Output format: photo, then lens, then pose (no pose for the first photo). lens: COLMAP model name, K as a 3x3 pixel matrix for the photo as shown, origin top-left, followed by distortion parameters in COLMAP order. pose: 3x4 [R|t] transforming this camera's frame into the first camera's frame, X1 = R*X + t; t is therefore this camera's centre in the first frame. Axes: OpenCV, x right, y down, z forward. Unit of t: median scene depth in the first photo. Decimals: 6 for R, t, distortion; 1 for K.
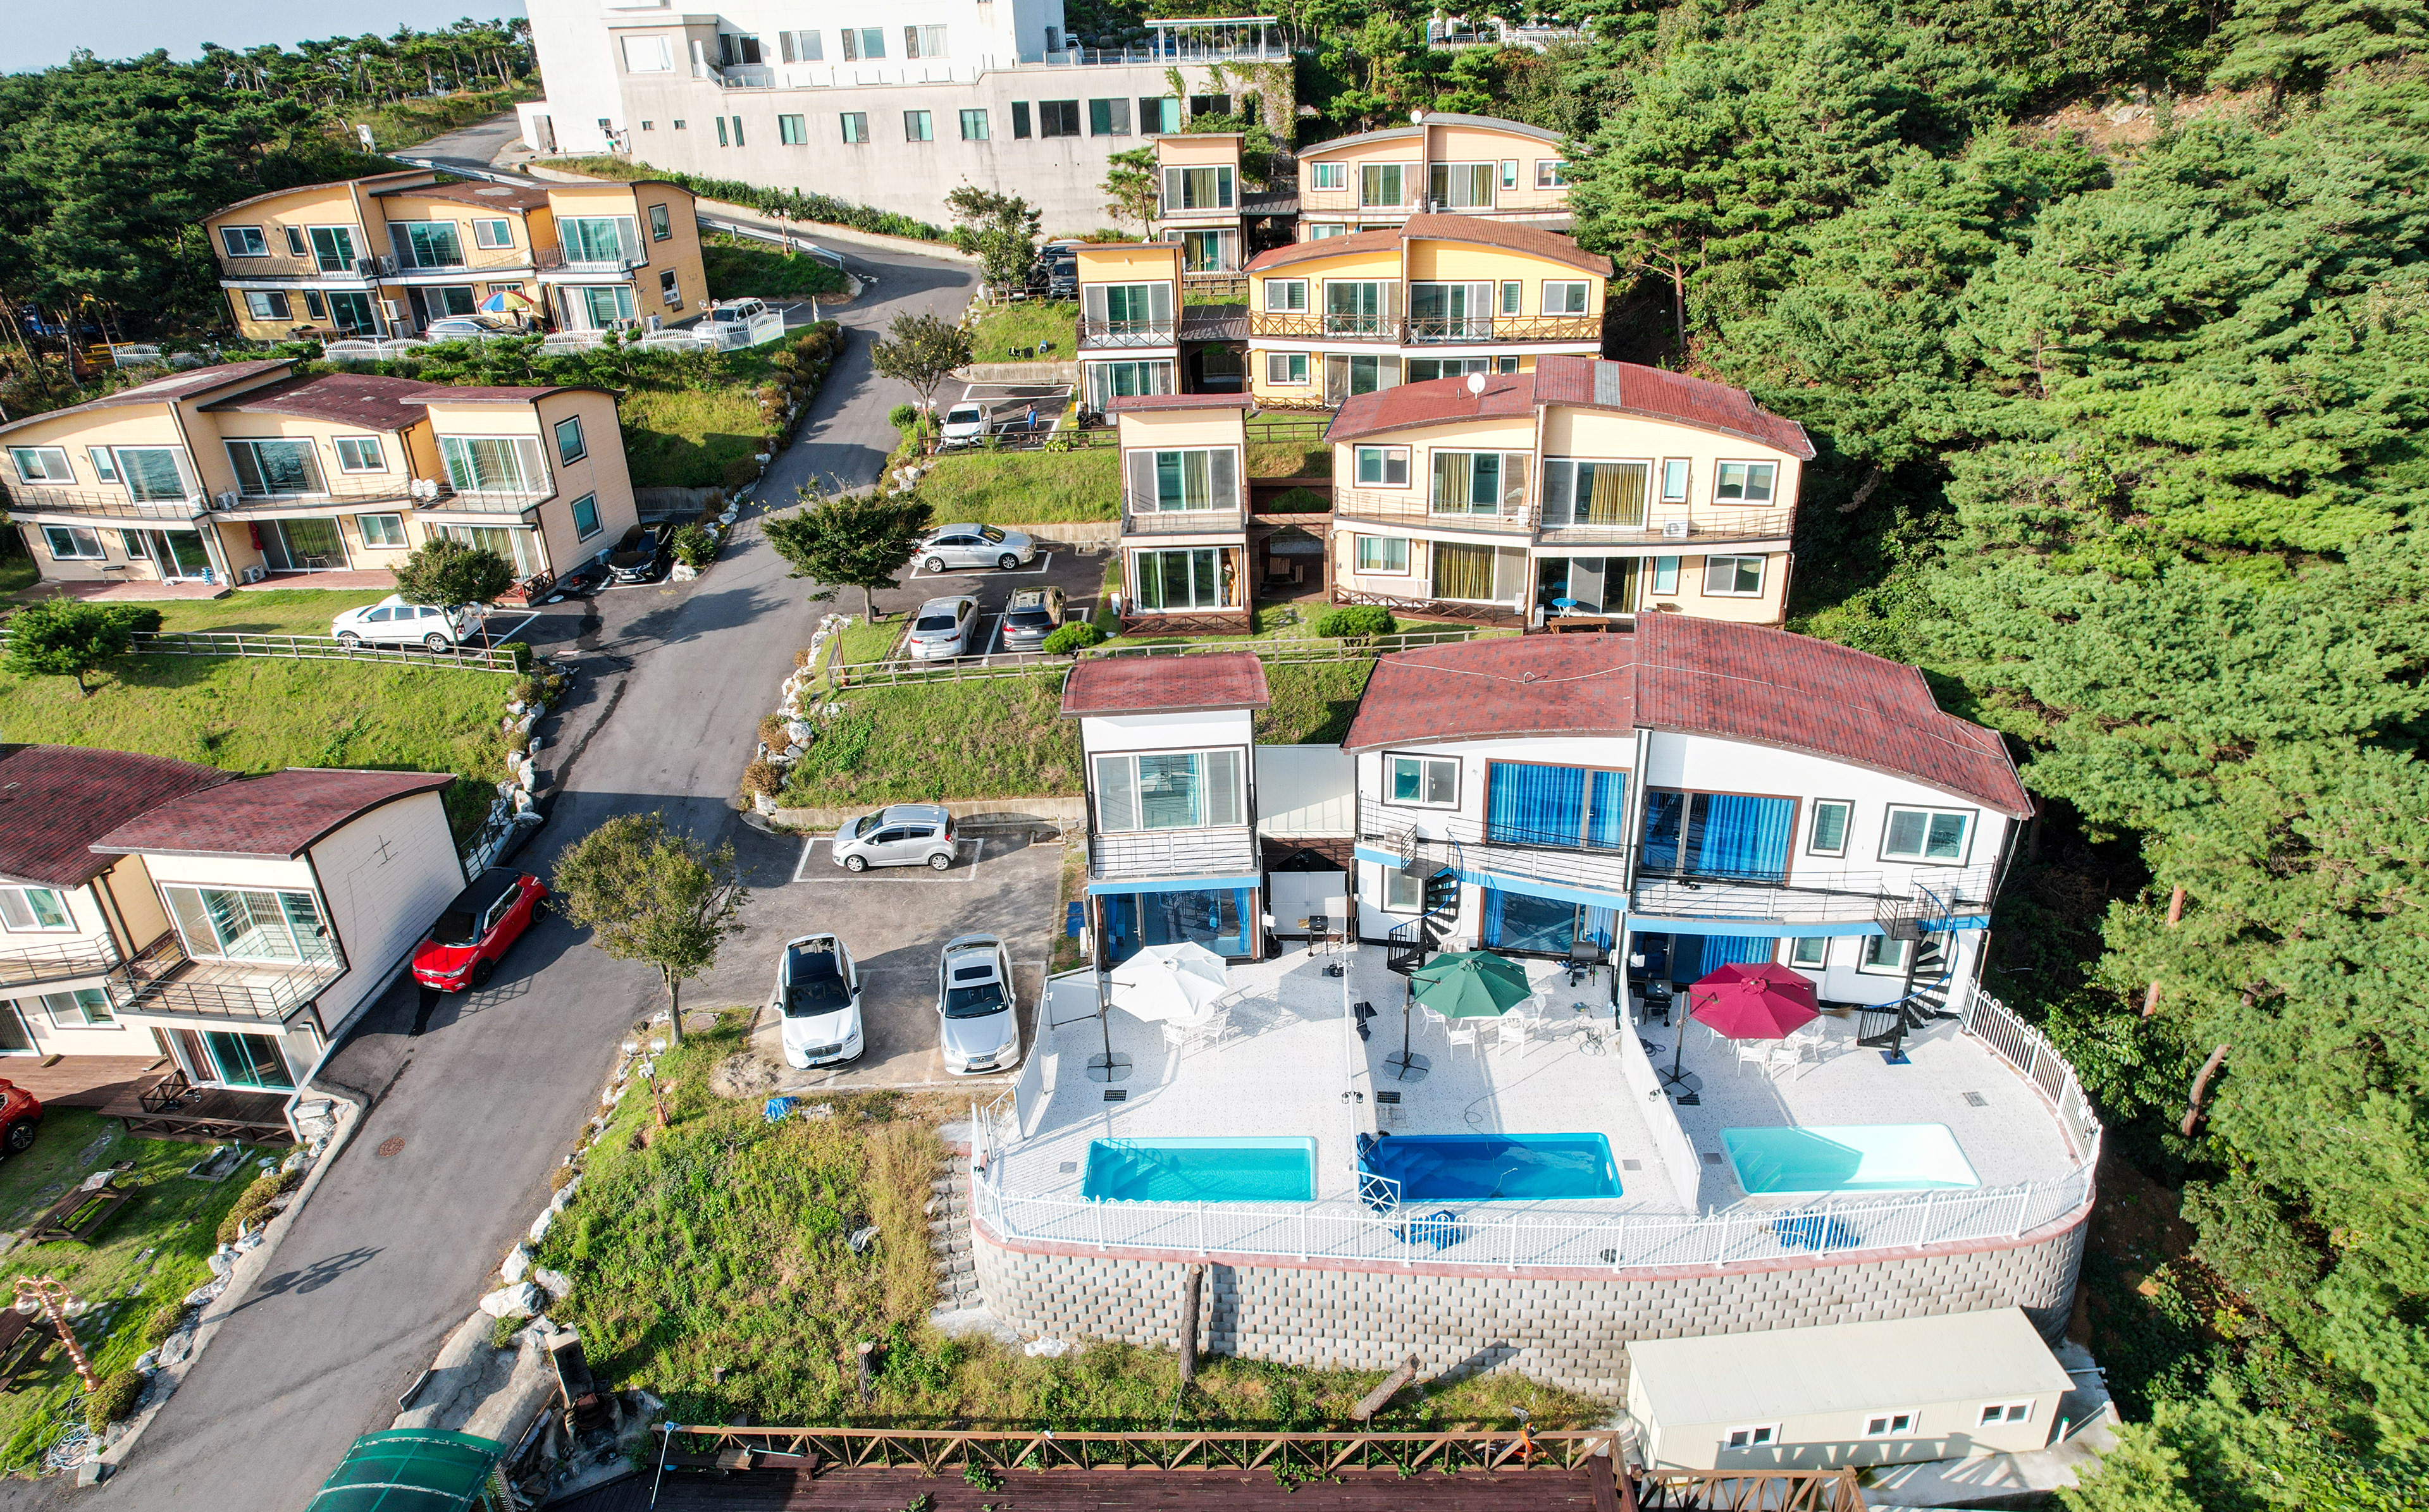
lens RADIAL K [[1578.2, 0, 1217.4], [0, 1578.2, 804.1], [0, 0, 1]] dist [-0.064074, 0.068423]
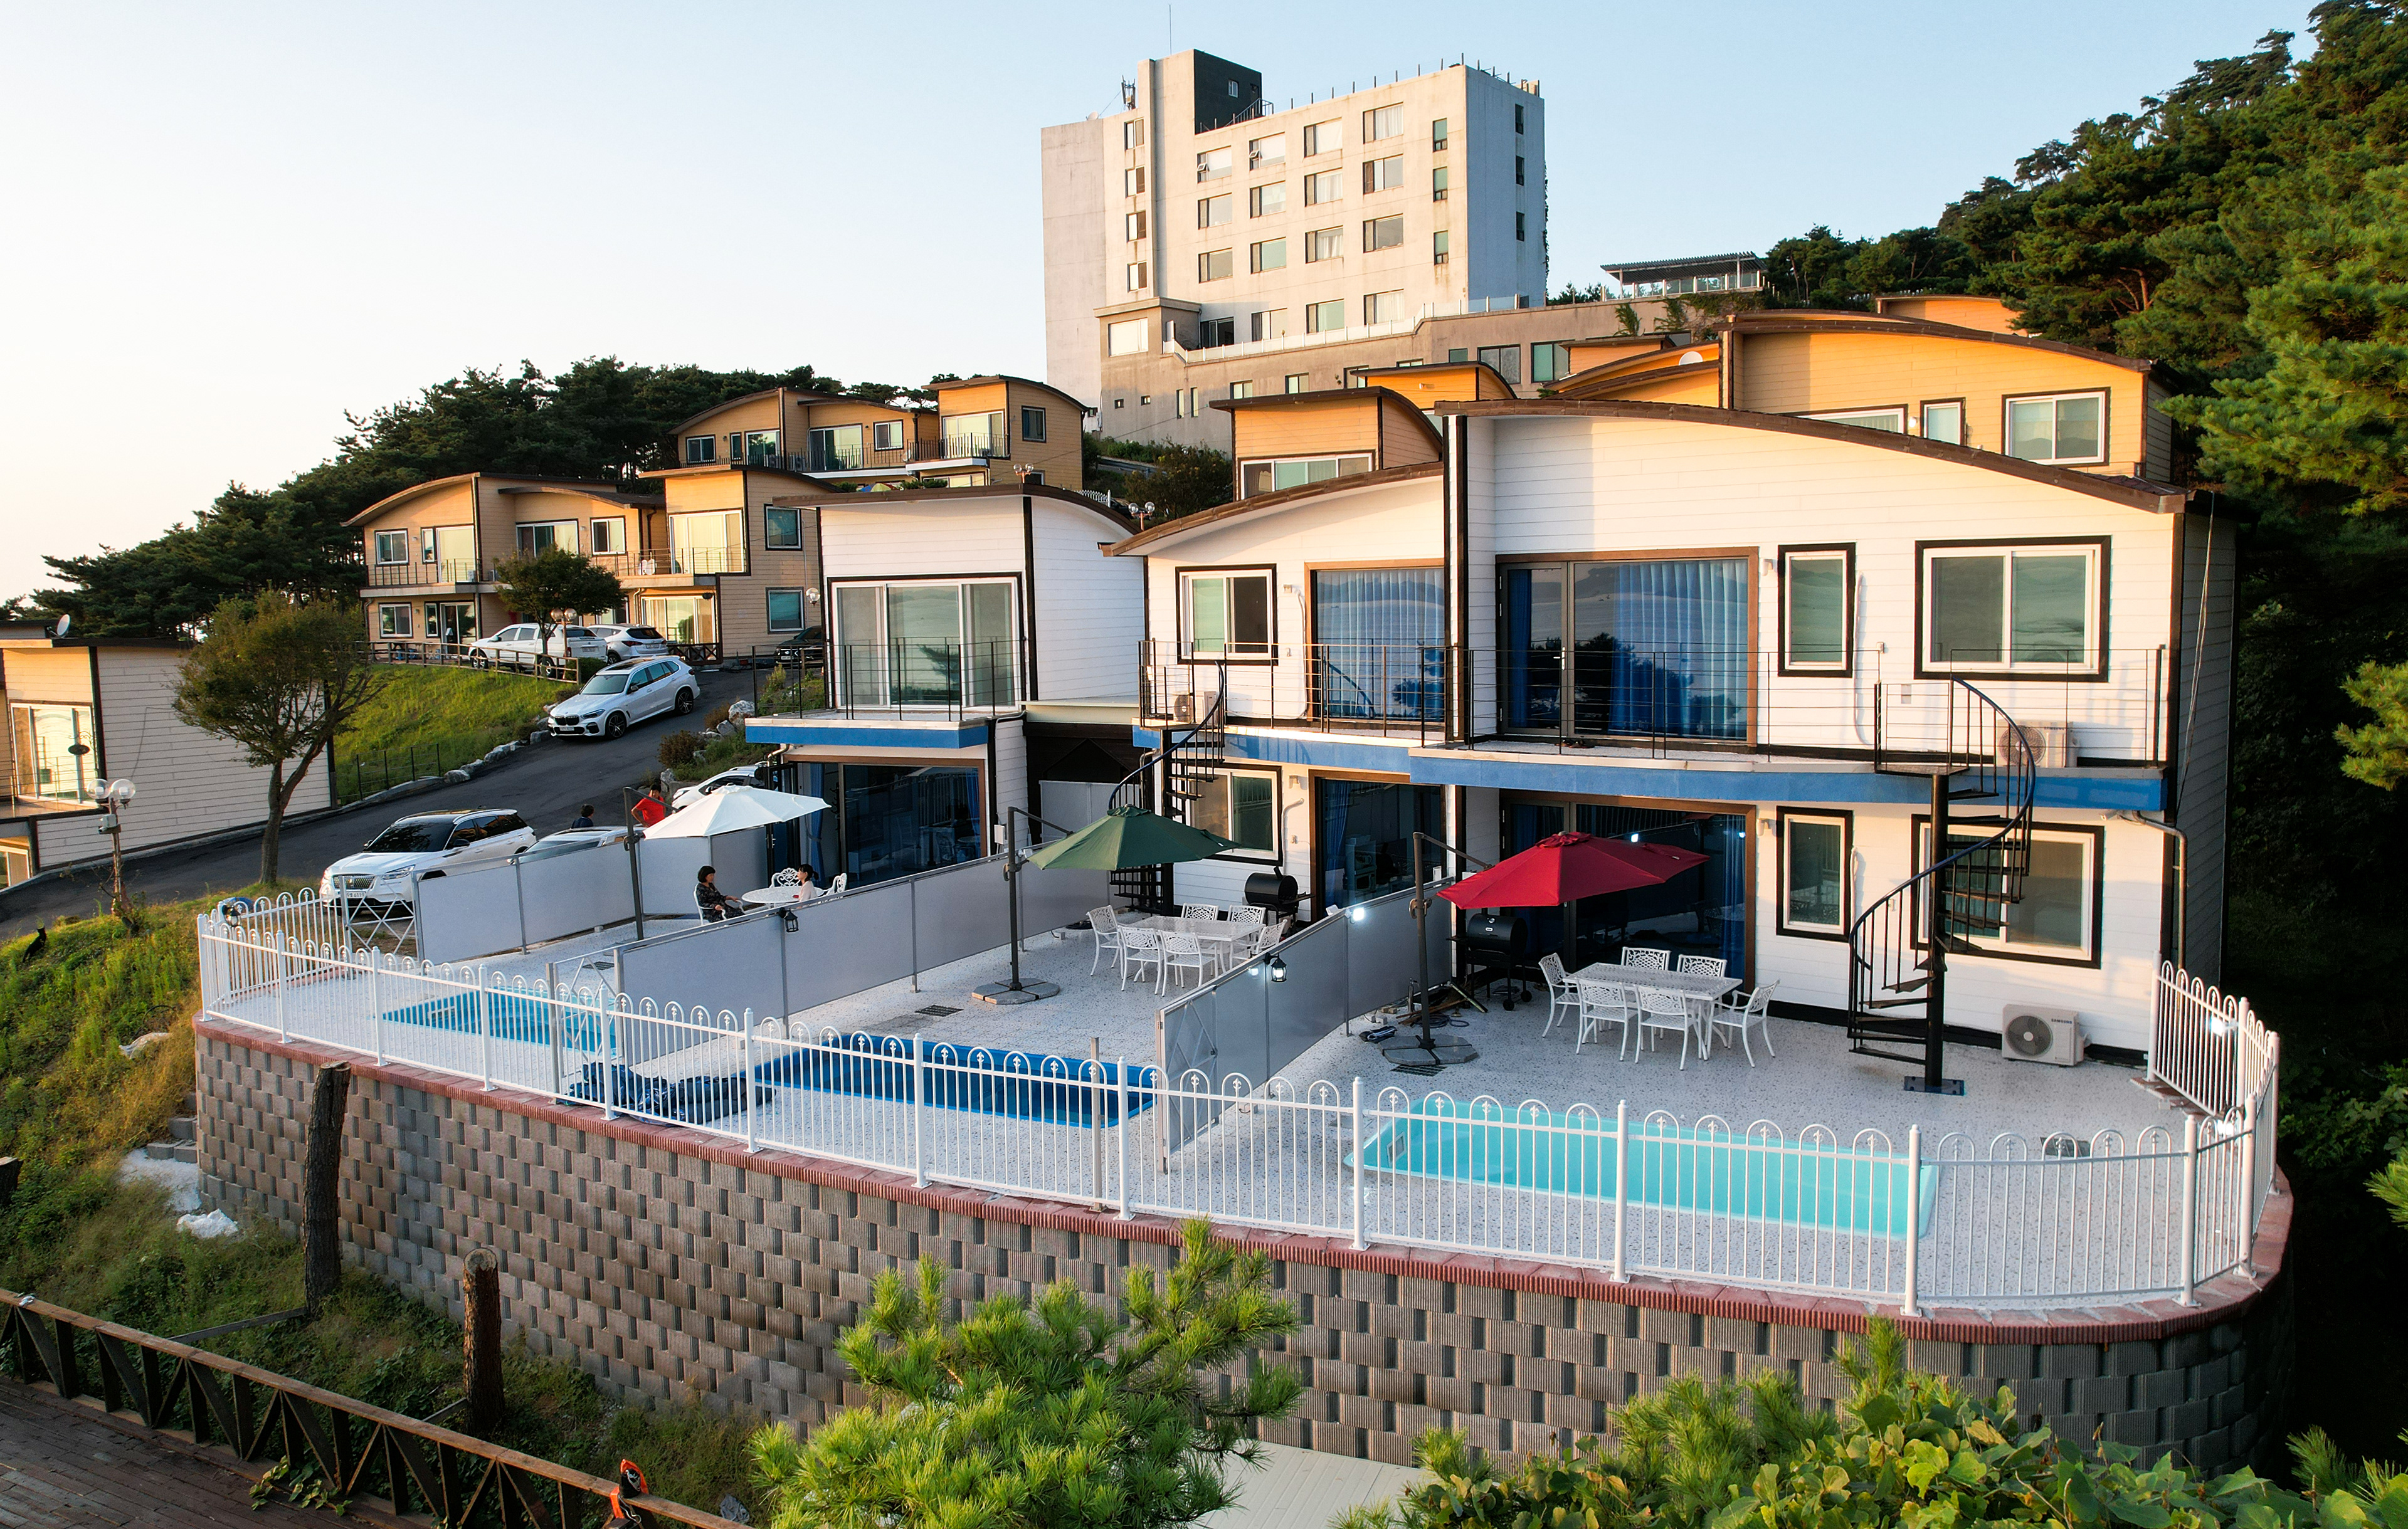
lens RADIAL K [[1692.0, 0, 1214.5], [0, 1692.0, 743.3], [0, 0, 1]] dist [-0.055750, 0.052002]
pose [[0.901608, 0.055351, -0.428999, 0.327743], [-0.207794, 0.925269, -0.317330, 0.194594], [0.379375, 0.375251, 0.845731, 0.350573]]
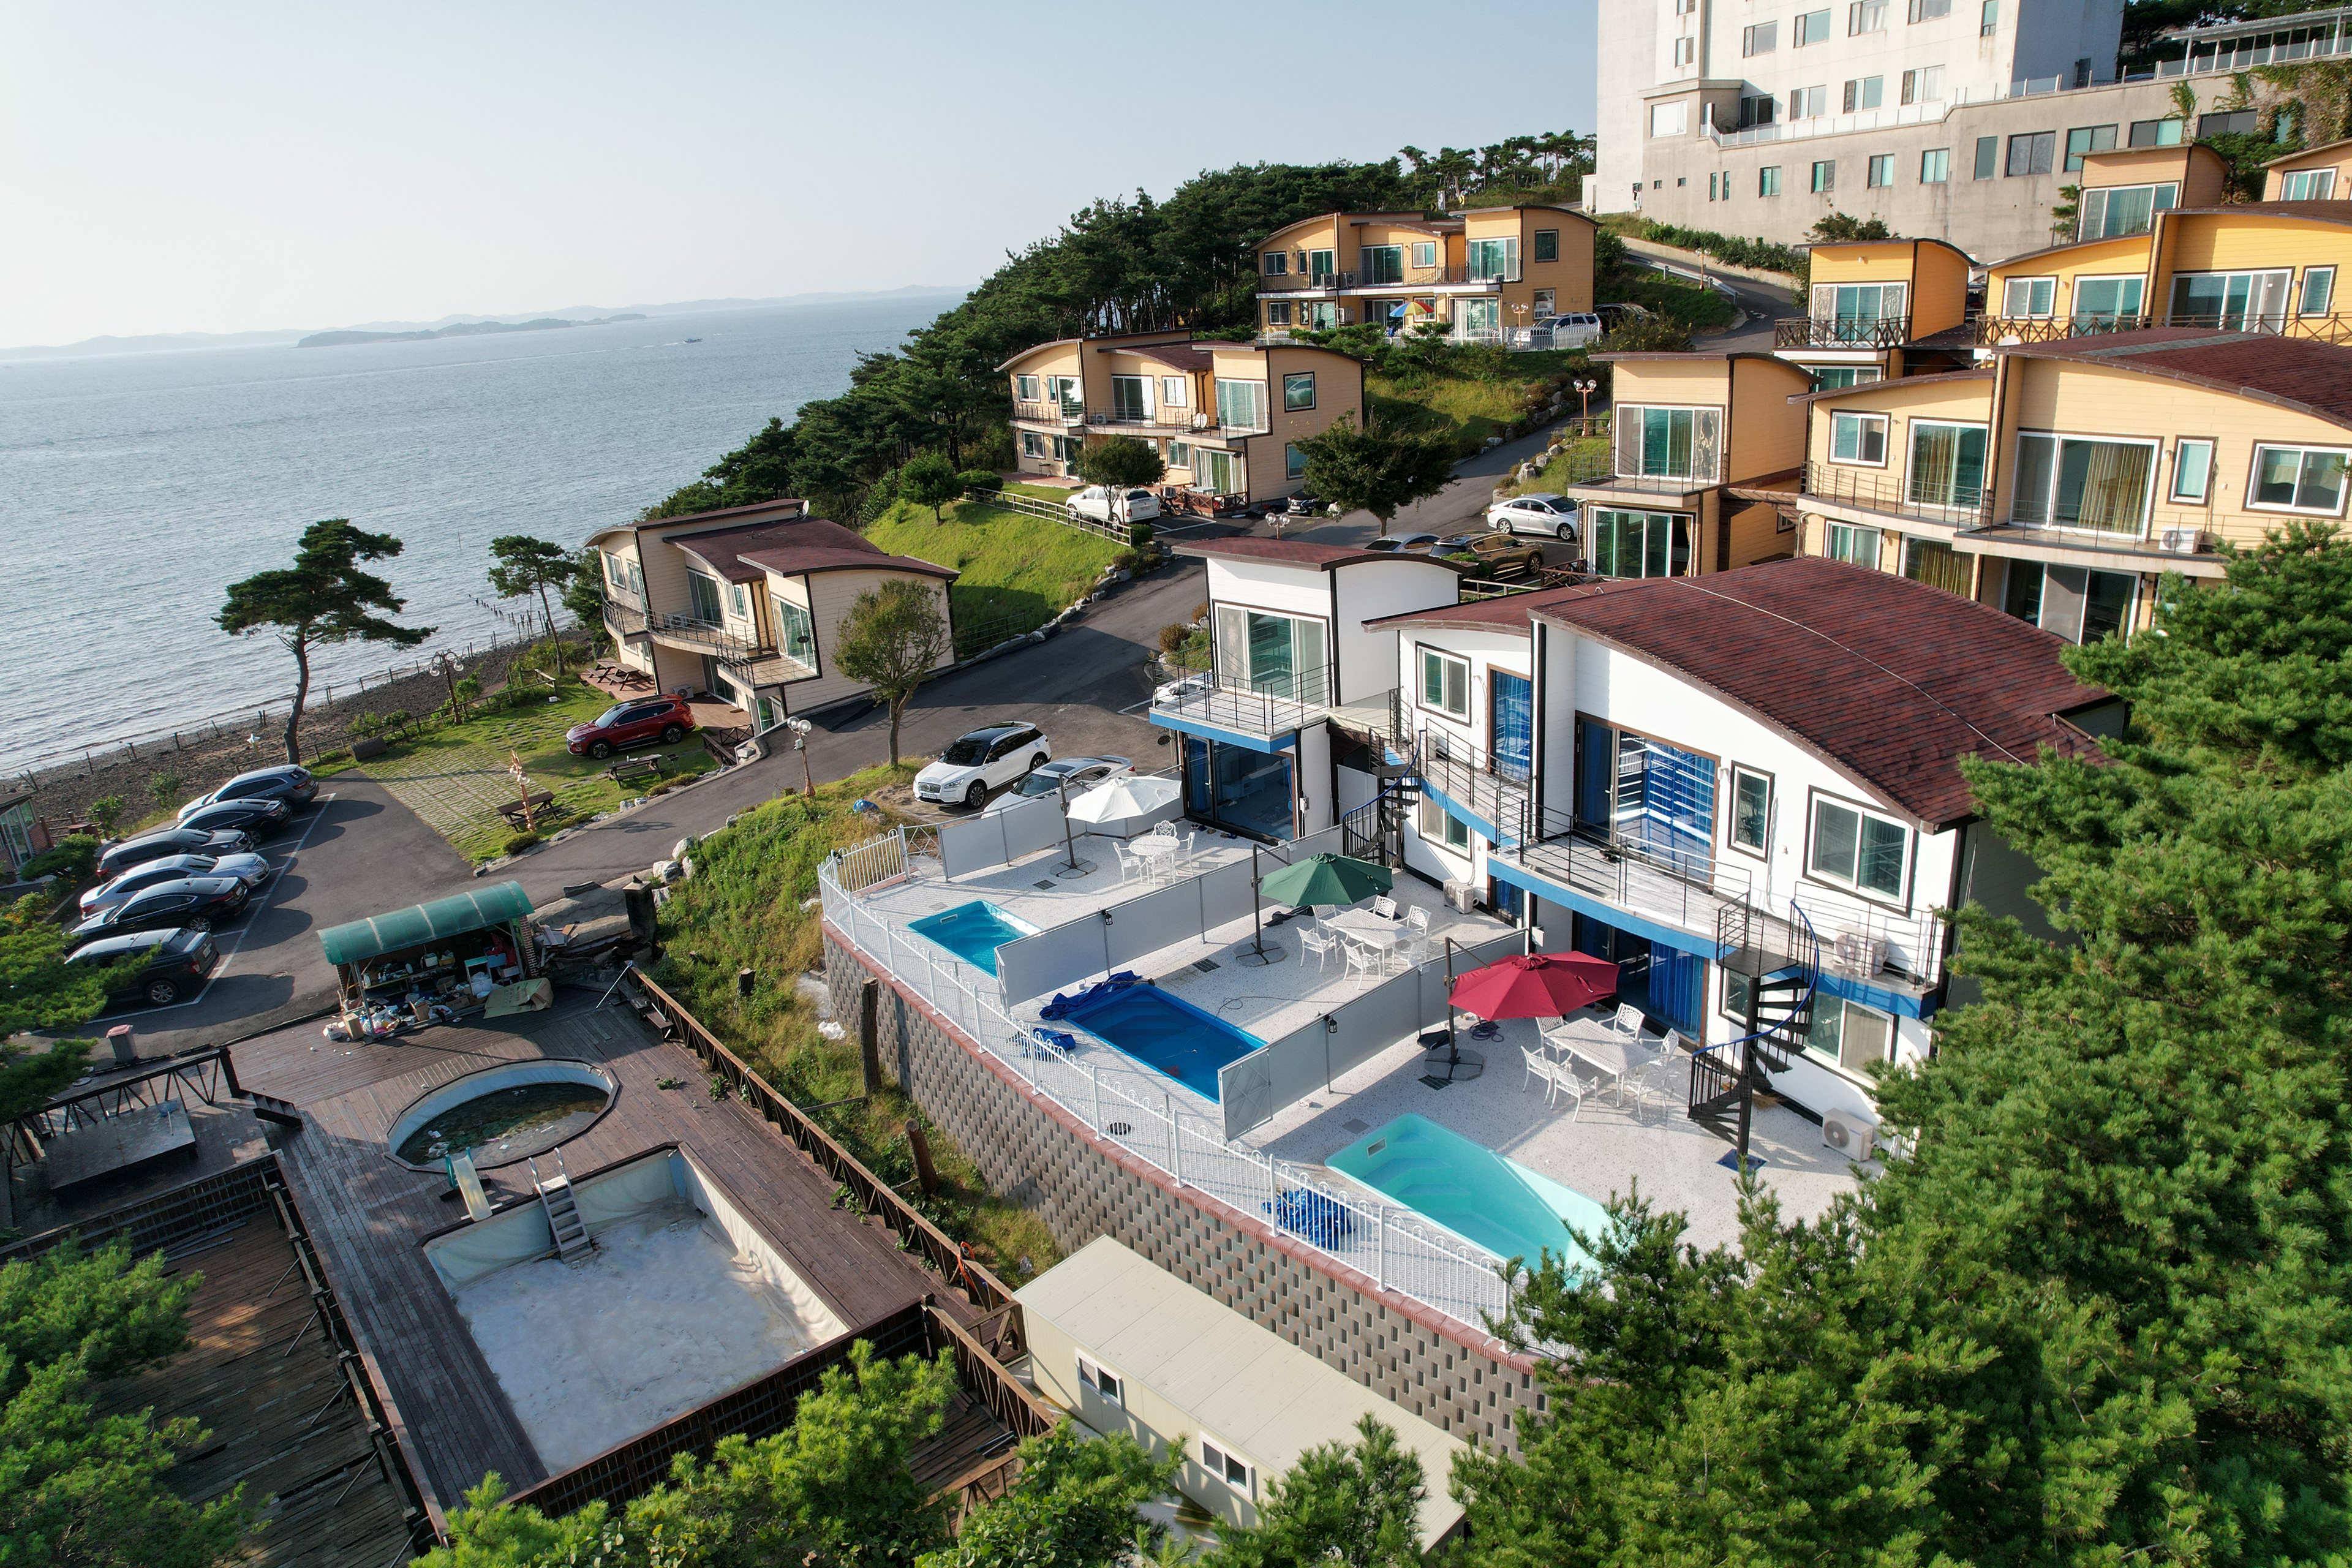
lens RADIAL K [[1537.9, 0, 1176.0], [0, 1537.9, 784.0], [0, 0, 1]] dist [-0.077200, 0.067104]
pose [[0.650009, 0.236567, -0.722167, 0.519705], [-0.306961, 0.951069, 0.035262, 0.042682], [0.695172, 0.198756, 0.690820, 0.249273]]
